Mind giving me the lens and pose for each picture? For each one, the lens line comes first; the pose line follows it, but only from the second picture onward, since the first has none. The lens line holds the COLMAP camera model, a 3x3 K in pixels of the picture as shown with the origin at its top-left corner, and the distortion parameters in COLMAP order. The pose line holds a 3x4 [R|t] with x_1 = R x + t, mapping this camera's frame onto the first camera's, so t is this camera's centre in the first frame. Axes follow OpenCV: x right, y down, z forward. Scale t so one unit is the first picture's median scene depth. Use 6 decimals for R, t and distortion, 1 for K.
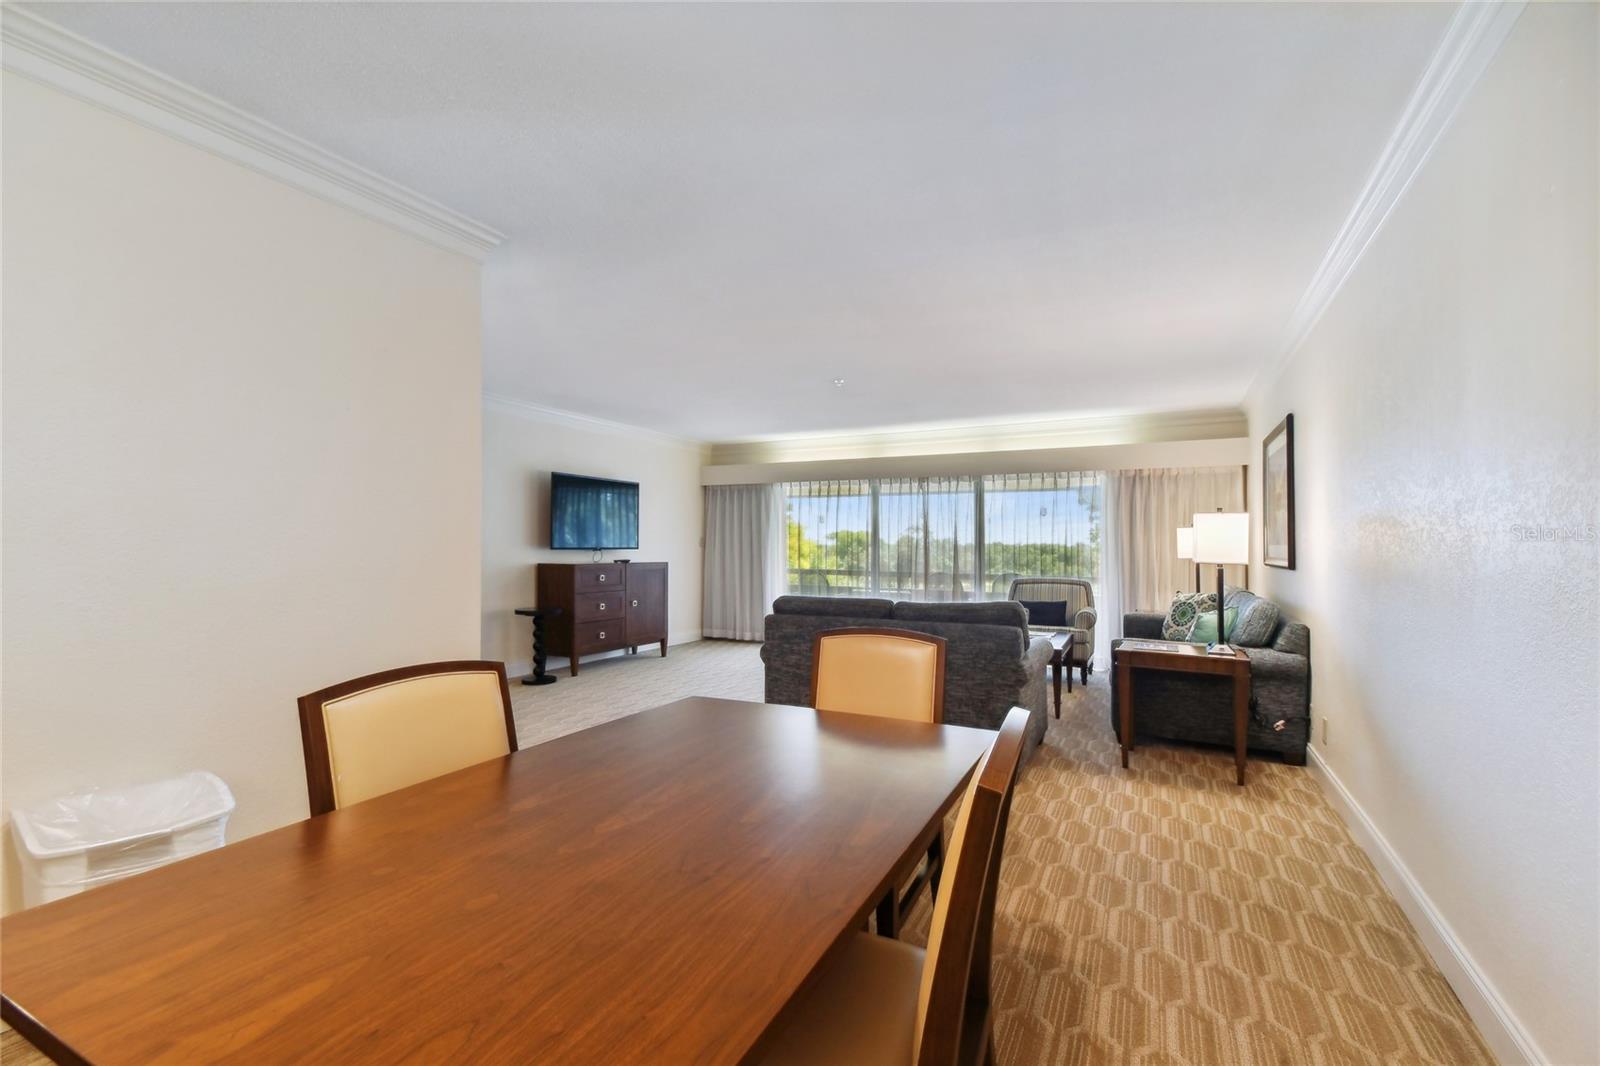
lens RADIAL K [[715.1, 0, 793.2], [0, 715.1, 490.9], [0, 0, 1]] dist [0.047548, -0.020880]
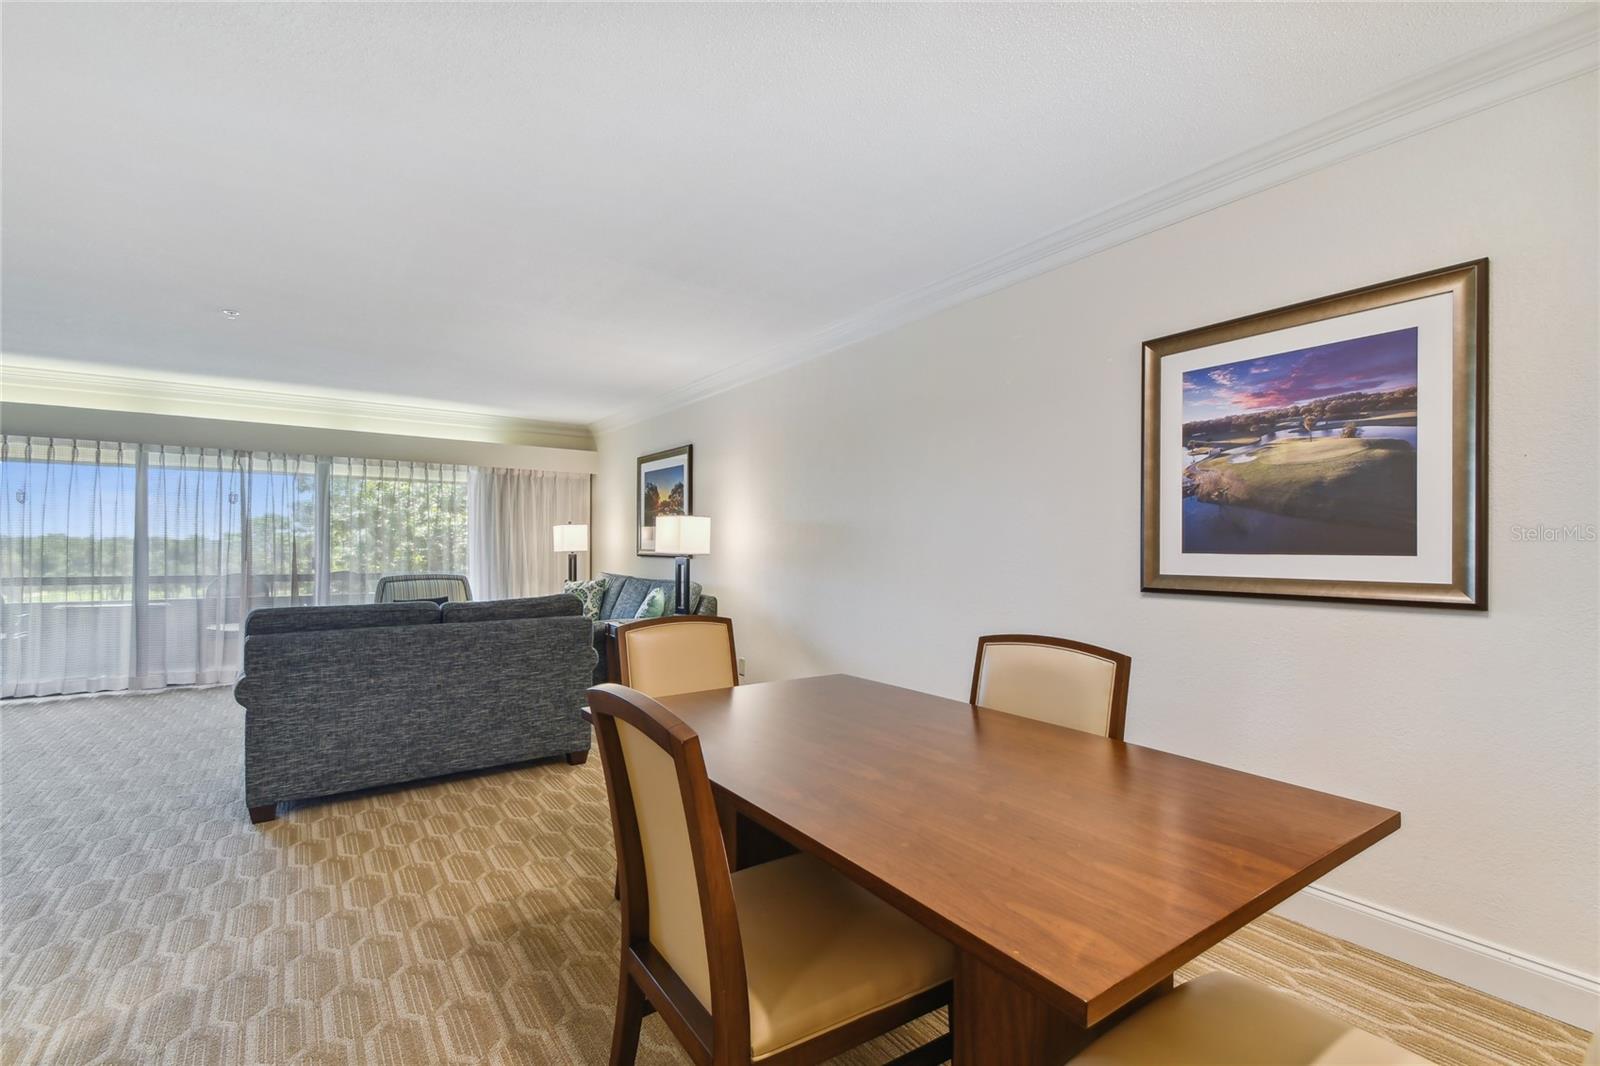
lens RADIAL K [[715.1, 0, 805.2], [0, 715.1, 554.3], [0, 0, 1]] dist [0.047548, -0.020880]
pose [[0.470583, -0.014999, 0.882228, -0.232683], [-0.070114, 0.996058, 0.054333, 0.006773], [-0.879566, -0.087424, 0.467676, 0.101993]]
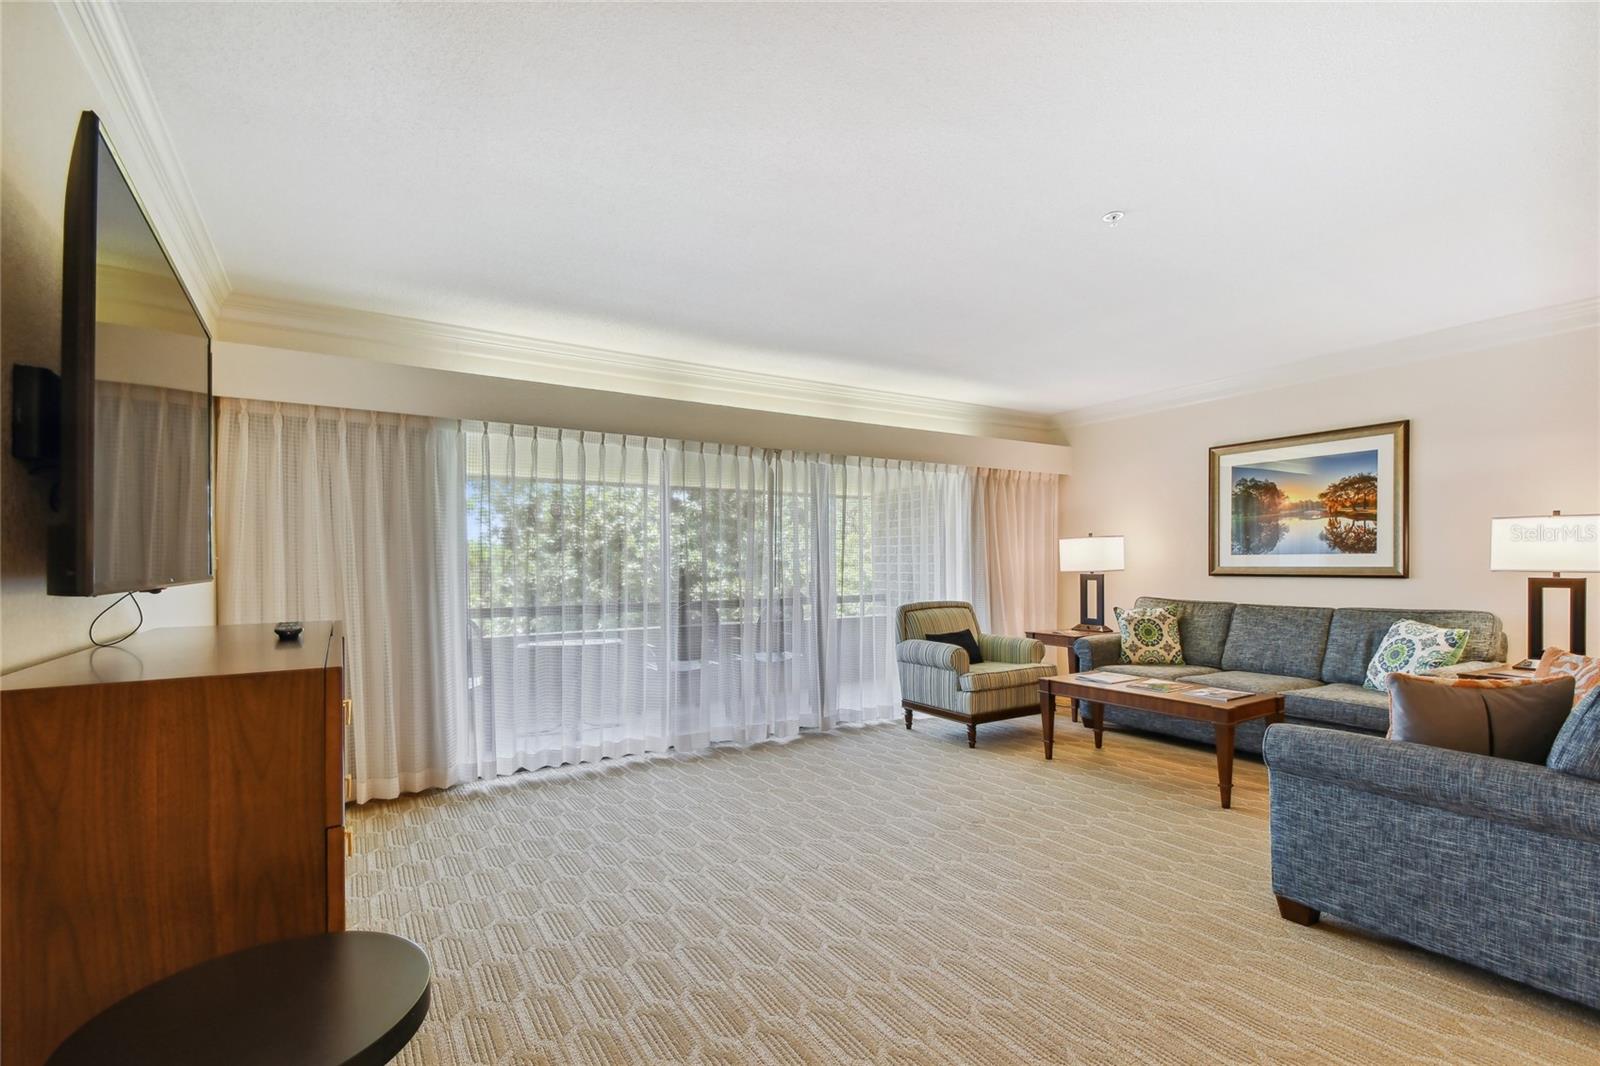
lens RADIAL K [[715.1, 0, 812.7], [0, 715.1, 550.7], [0, 0, 1]] dist [0.047548, -0.020880]
pose [[0.501424, -0.001224, 0.865201, -0.333686], [-0.052642, 0.998103, 0.031921, 0.046854], [-0.863599, -0.061552, 0.500409, 0.689127]]
